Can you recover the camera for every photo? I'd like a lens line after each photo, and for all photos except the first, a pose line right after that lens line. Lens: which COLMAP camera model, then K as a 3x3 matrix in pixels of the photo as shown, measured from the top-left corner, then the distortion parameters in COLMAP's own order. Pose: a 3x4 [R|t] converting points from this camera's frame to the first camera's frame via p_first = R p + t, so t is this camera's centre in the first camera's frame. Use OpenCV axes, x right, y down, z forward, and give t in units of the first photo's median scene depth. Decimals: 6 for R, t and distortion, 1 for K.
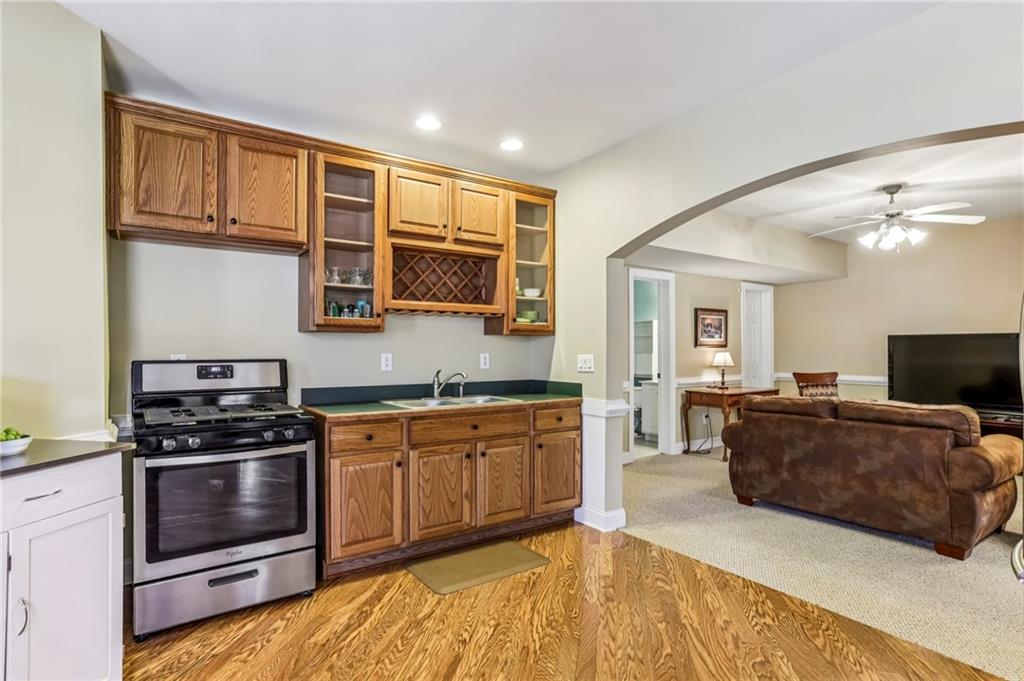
lens RADIAL K [[513.5, 0, 512.1], [0, 513.5, 346.3], [0, 0, 1]] dist [-0.001383, 0.000056]
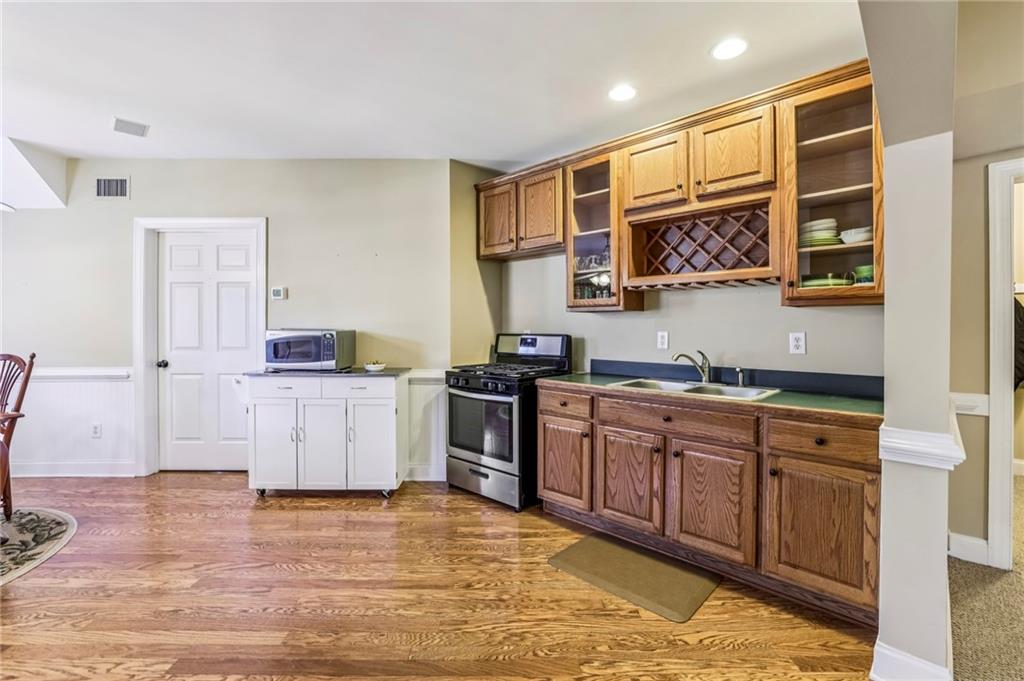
lens RADIAL K [[466.5, 0, 544.0], [0, 466.5, 327.8], [0, 0, 1]] dist [-0.014875, 0.000259]
pose [[0.215871, -0.002420, -0.976419, 0.632437], [0.001203, 0.999997, -0.002212, 0.009464], [0.976421, -0.000697, 0.215873, 0.640184]]
